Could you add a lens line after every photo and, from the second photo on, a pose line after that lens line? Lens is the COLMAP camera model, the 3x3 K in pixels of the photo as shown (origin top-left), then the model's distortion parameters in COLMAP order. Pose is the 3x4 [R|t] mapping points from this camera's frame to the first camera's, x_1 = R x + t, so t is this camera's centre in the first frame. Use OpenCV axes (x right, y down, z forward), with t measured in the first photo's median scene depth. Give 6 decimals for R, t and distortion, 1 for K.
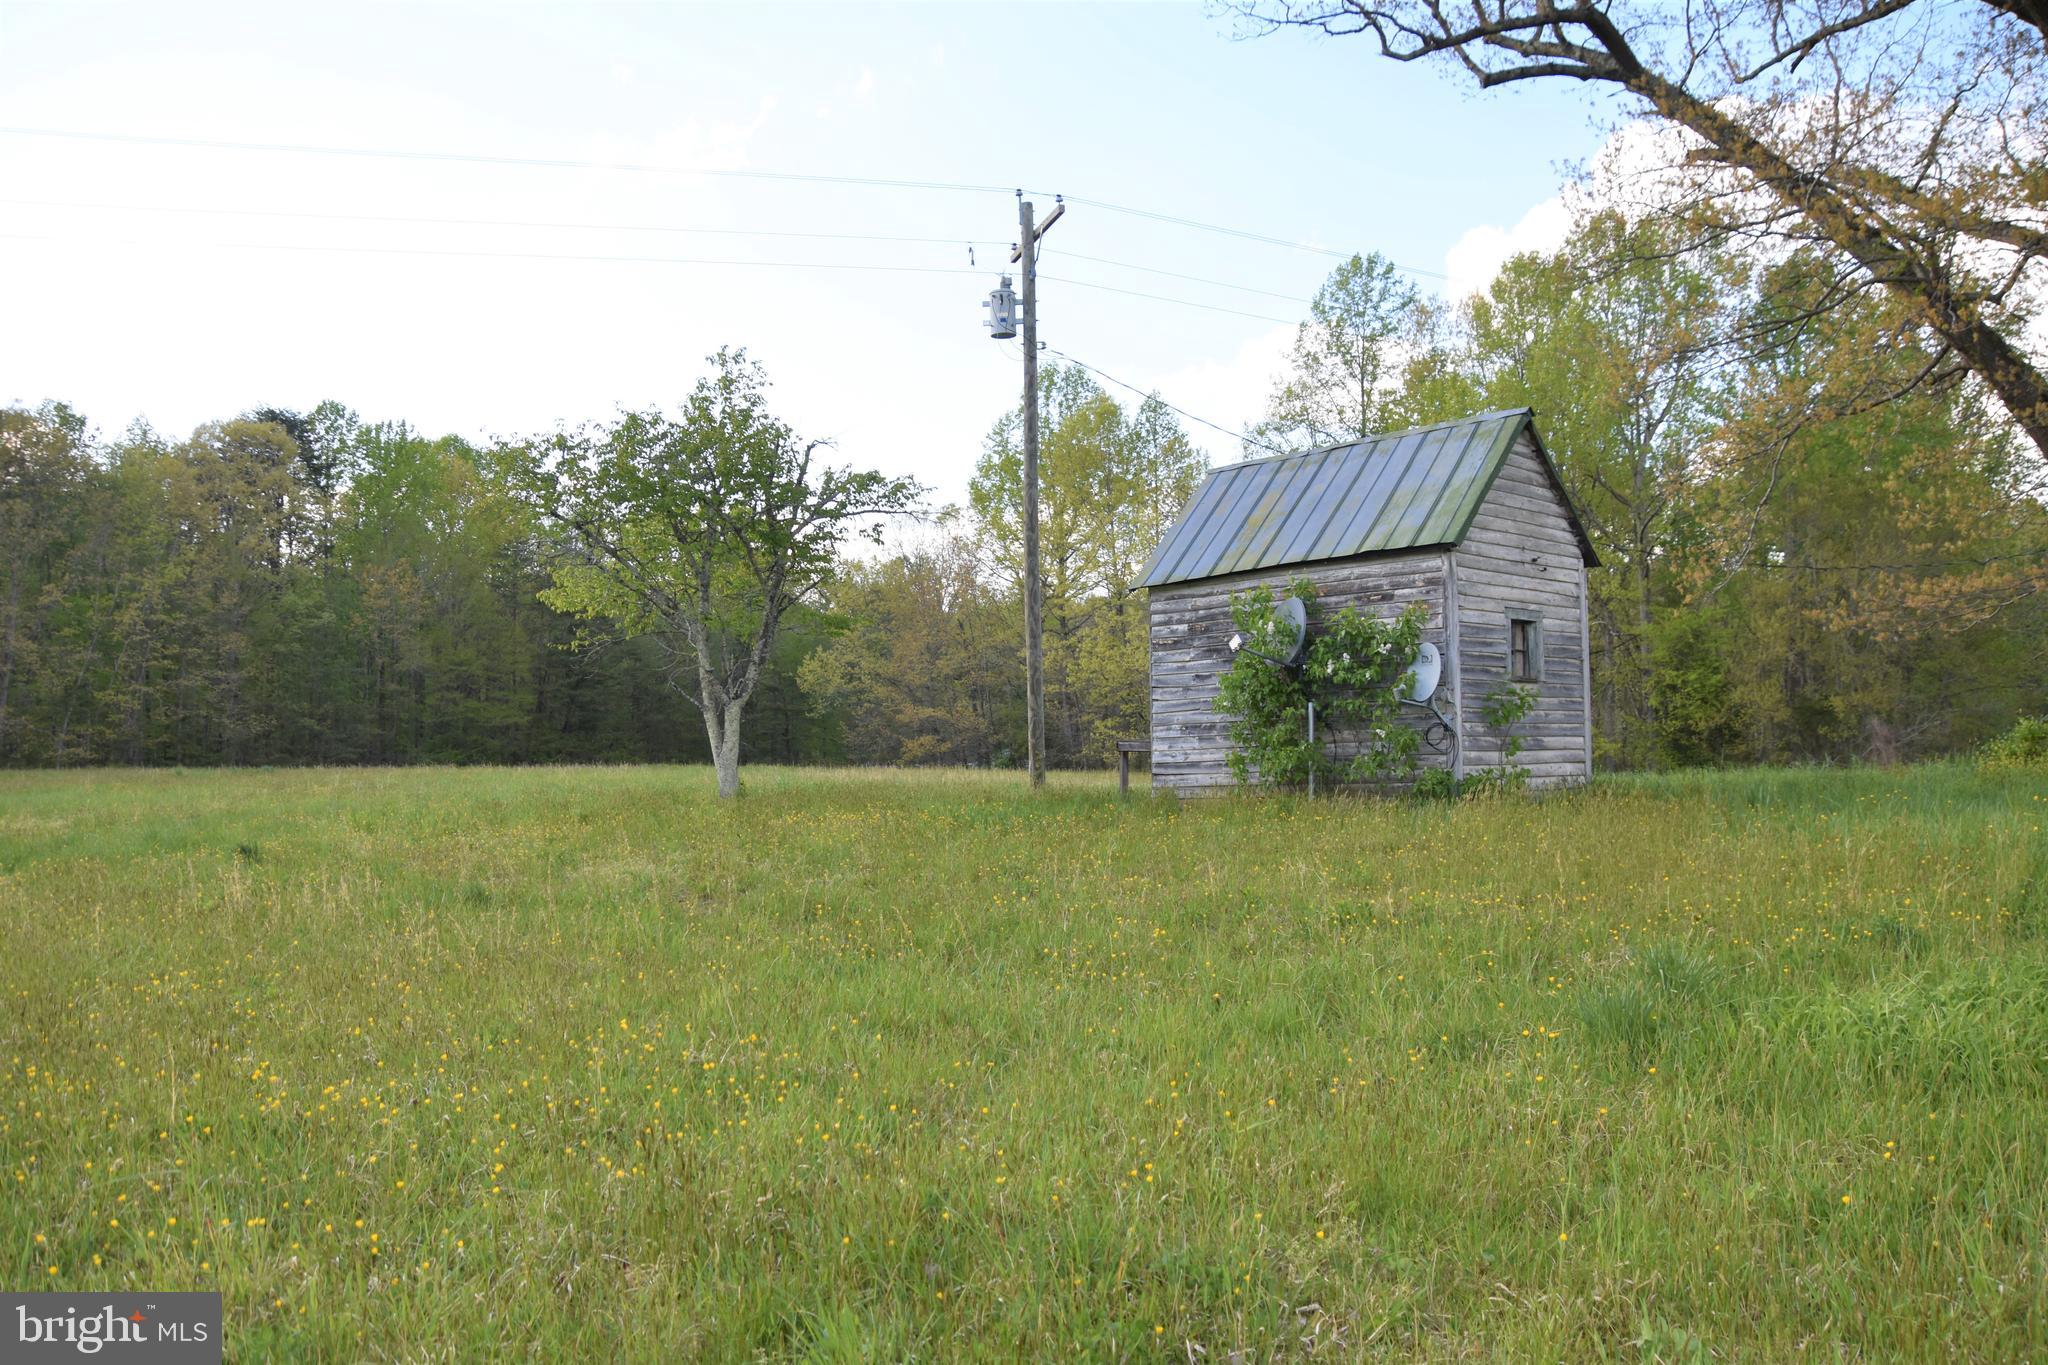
lens RADIAL K [[1625.7, 0, 1013.7], [0, 1625.7, 696.9], [0, 0, 1]] dist [-0.066605, 0.011794]
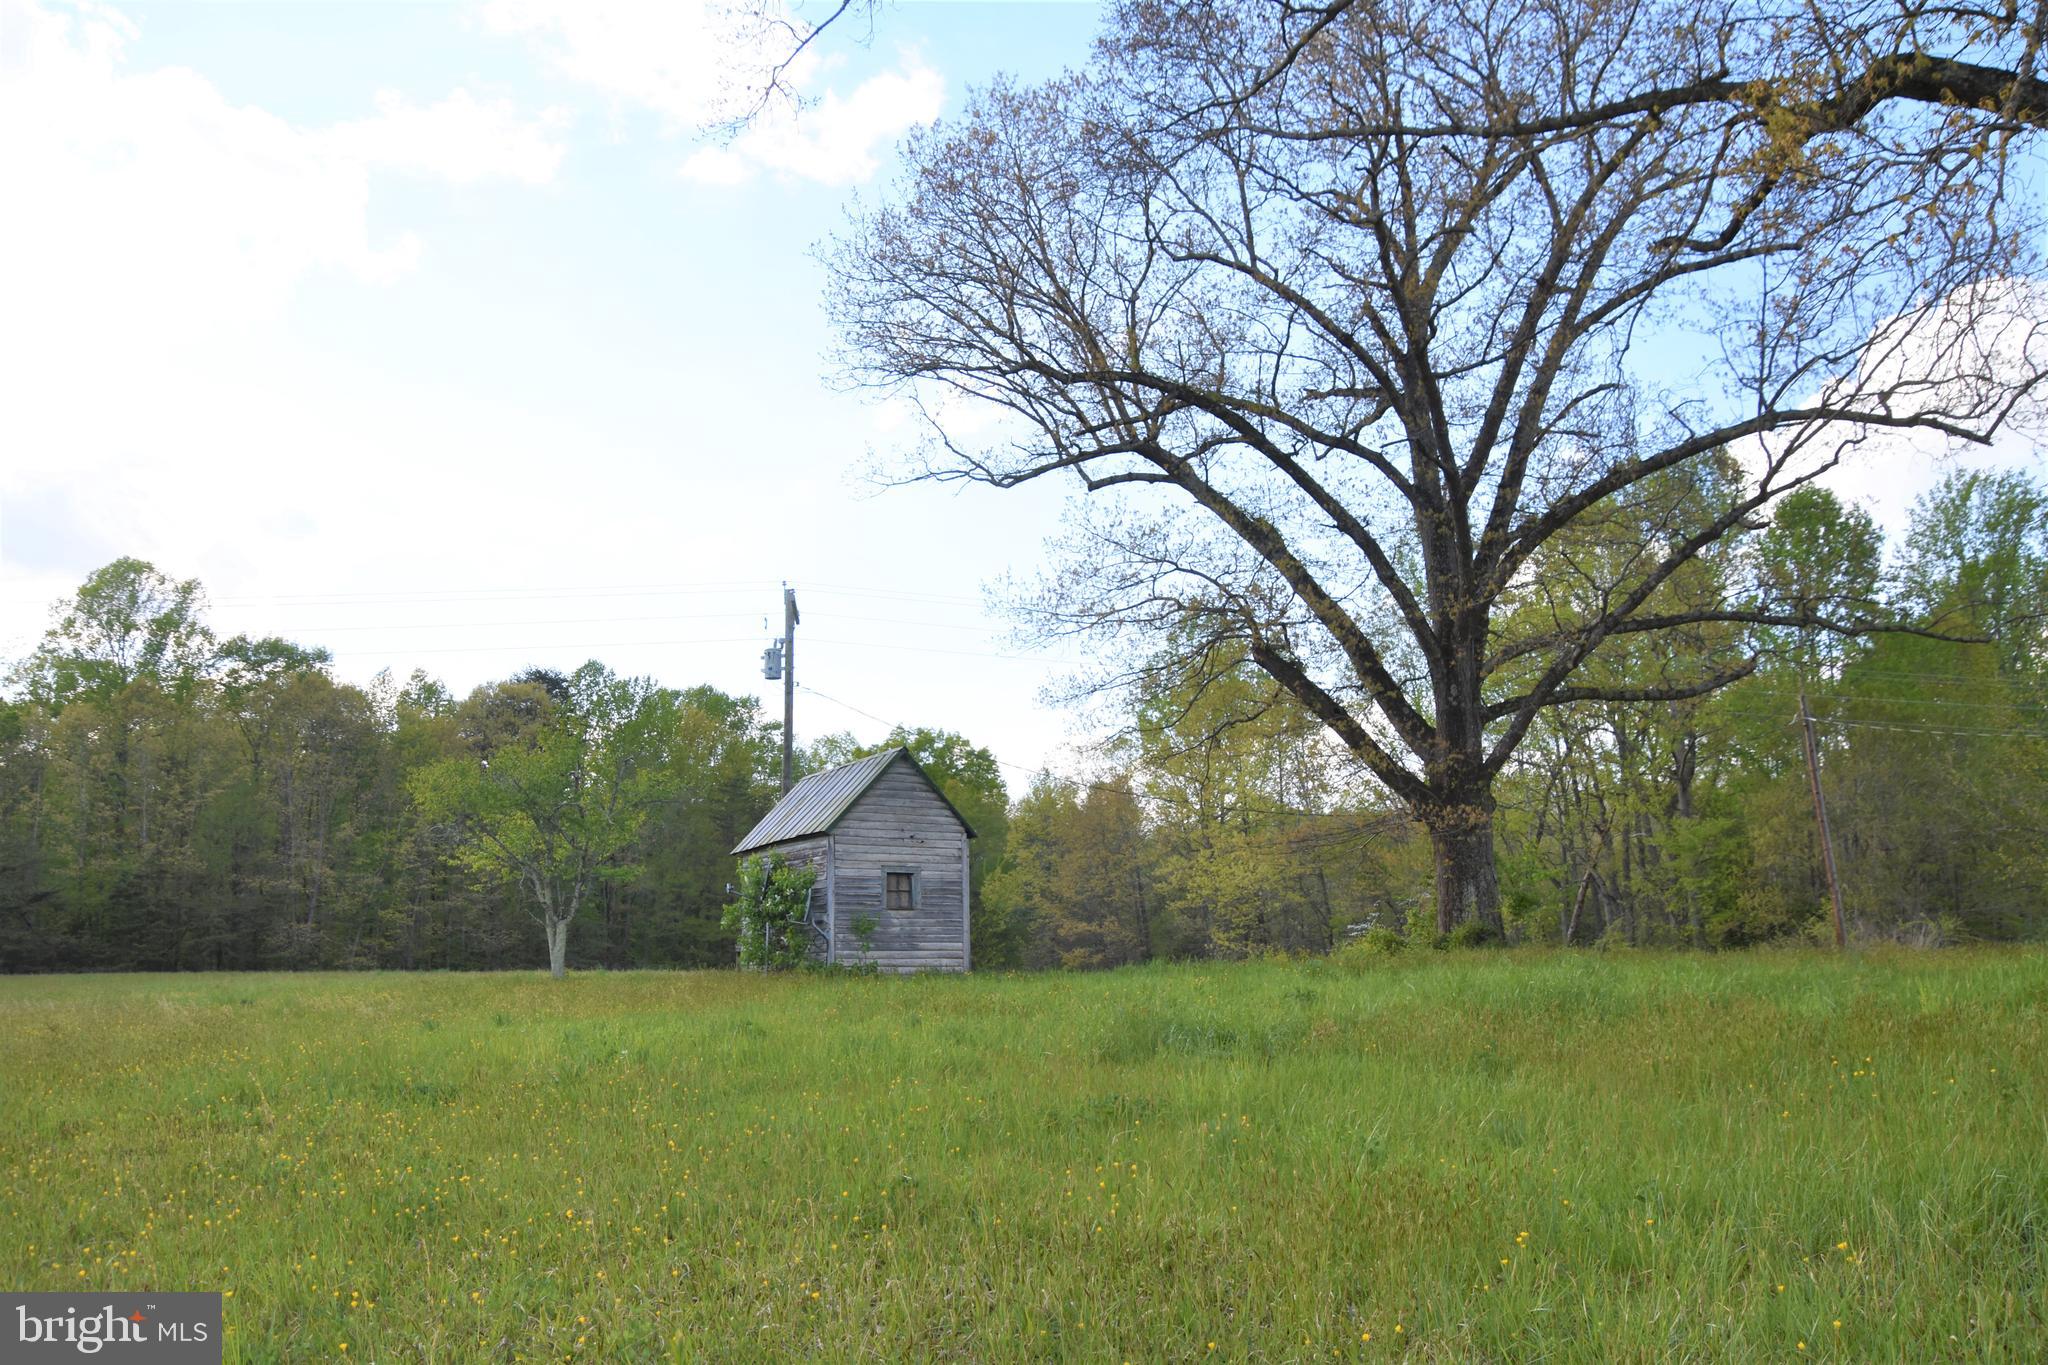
lens RADIAL K [[1625.7, 0, 1023.5], [0, 1625.7, 667.4], [0, 0, 1]] dist [-0.066605, 0.011794]
pose [[0.981736, -0.034262, -0.187138, 0.145034], [0.006136, 0.988840, -0.148852, -0.001192], [0.190150, 0.144985, 0.970990, -0.124530]]
